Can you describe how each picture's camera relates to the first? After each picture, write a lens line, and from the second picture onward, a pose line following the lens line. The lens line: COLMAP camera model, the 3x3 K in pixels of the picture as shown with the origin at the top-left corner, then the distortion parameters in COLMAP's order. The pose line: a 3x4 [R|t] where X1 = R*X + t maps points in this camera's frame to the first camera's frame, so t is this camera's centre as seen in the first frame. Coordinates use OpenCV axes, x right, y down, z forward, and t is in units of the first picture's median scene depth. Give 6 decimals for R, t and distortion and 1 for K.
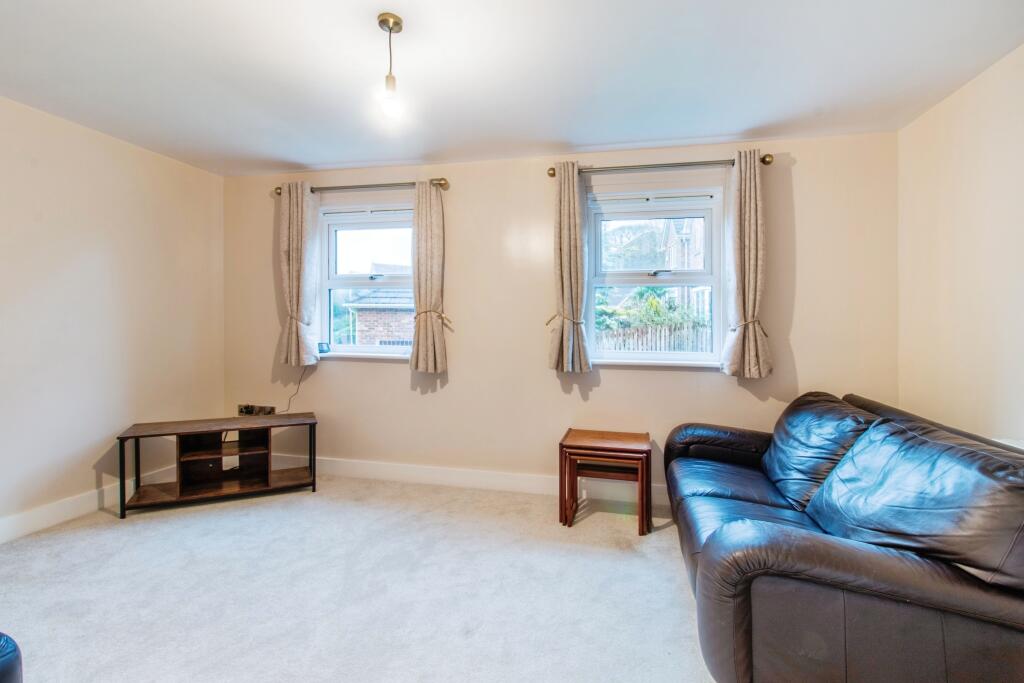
lens RADIAL K [[475.3, 0, 515.5], [0, 475.3, 336.8], [0, 0, 1]] dist [0.004306, 0.000371]
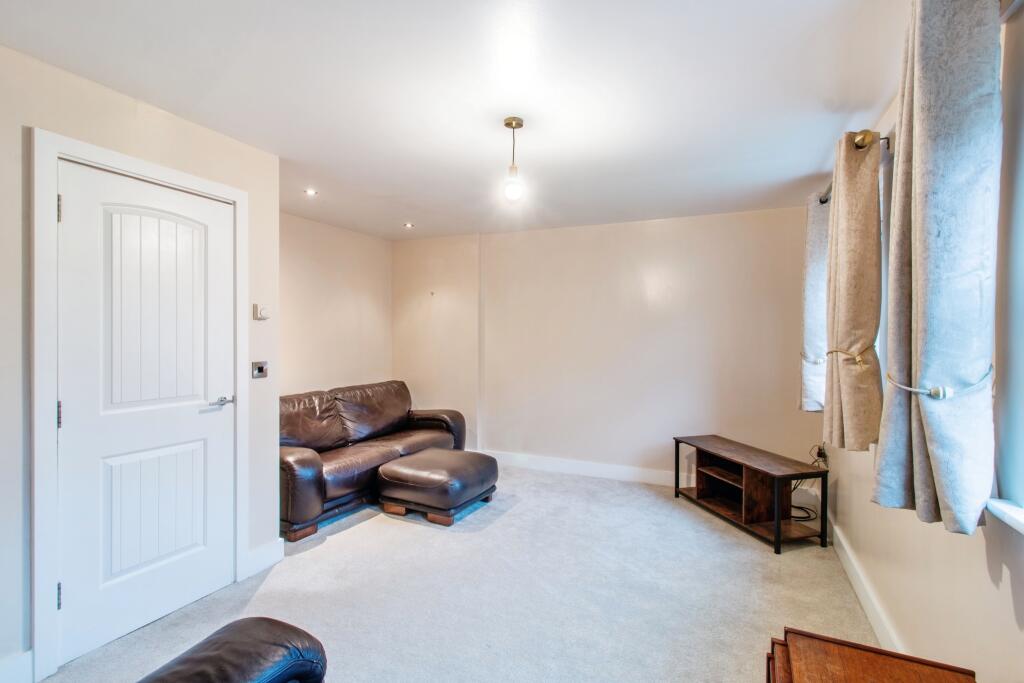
lens RADIAL K [[475.3, 0, 515.5], [0, 475.3, 336.8], [0, 0, 1]] dist [0.004306, 0.000371]
pose [[-0.229451, -0.012155, -0.973244, 0.634340], [-0.011481, 0.999886, -0.009781, -0.072222], [0.973253, 0.008930, -0.229564, 0.822639]]
